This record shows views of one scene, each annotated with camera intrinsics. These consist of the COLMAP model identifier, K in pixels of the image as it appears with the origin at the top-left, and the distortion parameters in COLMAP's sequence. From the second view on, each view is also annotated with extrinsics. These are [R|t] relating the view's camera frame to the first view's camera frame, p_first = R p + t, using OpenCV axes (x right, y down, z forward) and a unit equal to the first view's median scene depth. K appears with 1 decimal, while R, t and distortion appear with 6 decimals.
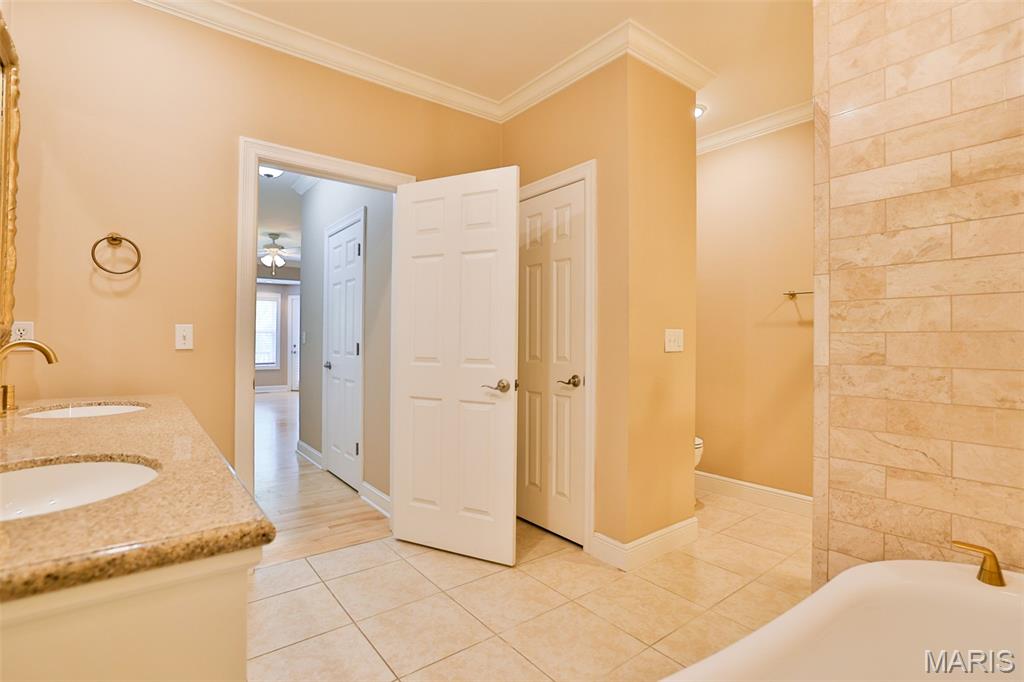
lens RADIAL K [[480.3, 0, 512.0], [0, 480.3, 341.0], [0, 0, 1]] dist [-0.050152, 0.016311]
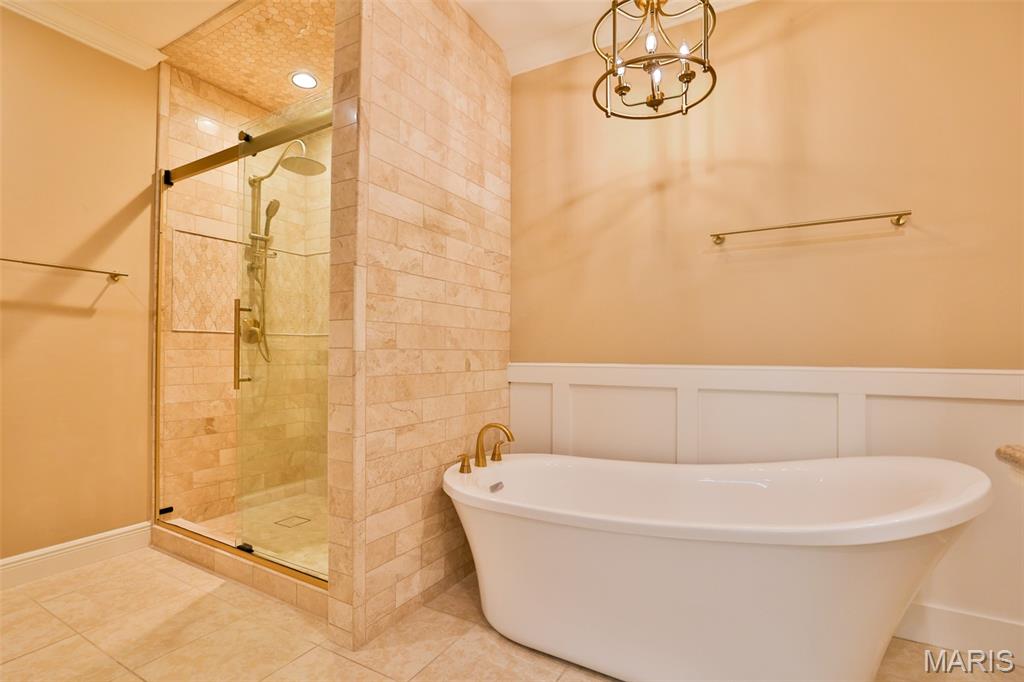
lens RADIAL K [[480.3, 0, 512.0], [0, 480.3, 341.0], [0, 0, 1]] dist [-0.050152, 0.016311]
pose [[-0.384490, 0.007770, 0.923097, -0.527095], [-0.012712, 0.999825, -0.013711, 0.044393], [-0.923042, -0.017007, -0.384324, 1.206527]]
